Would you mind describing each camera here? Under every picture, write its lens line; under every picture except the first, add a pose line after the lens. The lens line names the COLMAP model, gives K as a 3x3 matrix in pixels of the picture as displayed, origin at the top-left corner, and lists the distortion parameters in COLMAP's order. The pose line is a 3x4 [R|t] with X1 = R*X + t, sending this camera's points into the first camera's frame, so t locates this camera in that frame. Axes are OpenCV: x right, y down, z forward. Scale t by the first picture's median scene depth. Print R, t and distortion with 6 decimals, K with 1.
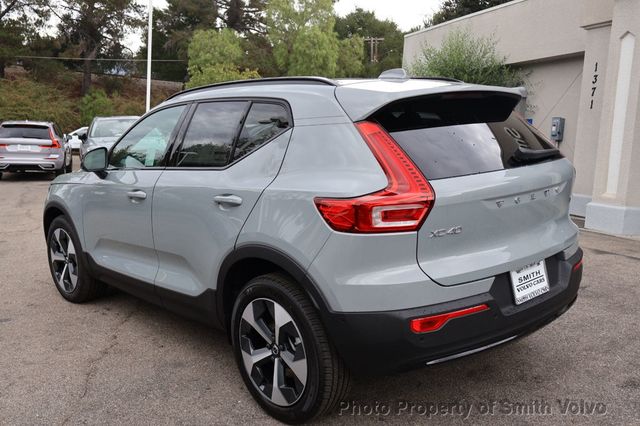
lens RADIAL K [[610.8, 0, 320.0], [0, 610.8, 213.0], [0, 0, 1]] dist [0.001125, 0.002934]
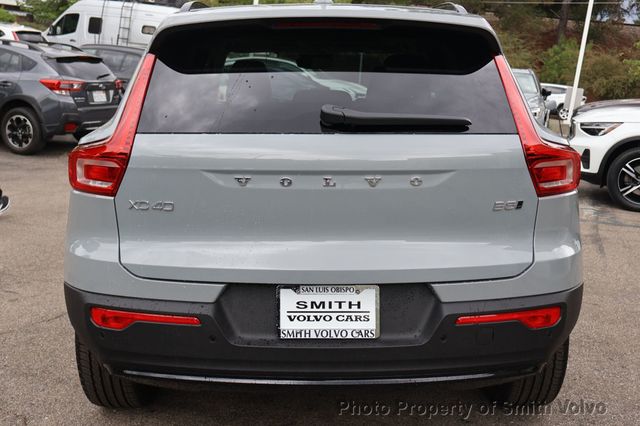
lens RADIAL K [[723.7, 0, 320.0], [0, 723.7, 213.0], [0, 0, 1]] dist [0.006274, 0.015289]
pose [[0.748731, 0.164115, -0.642237, 0.807683], [-0.142715, 0.986056, 0.085594, -0.056051], [0.647329, 0.027570, 0.761712, 0.406805]]
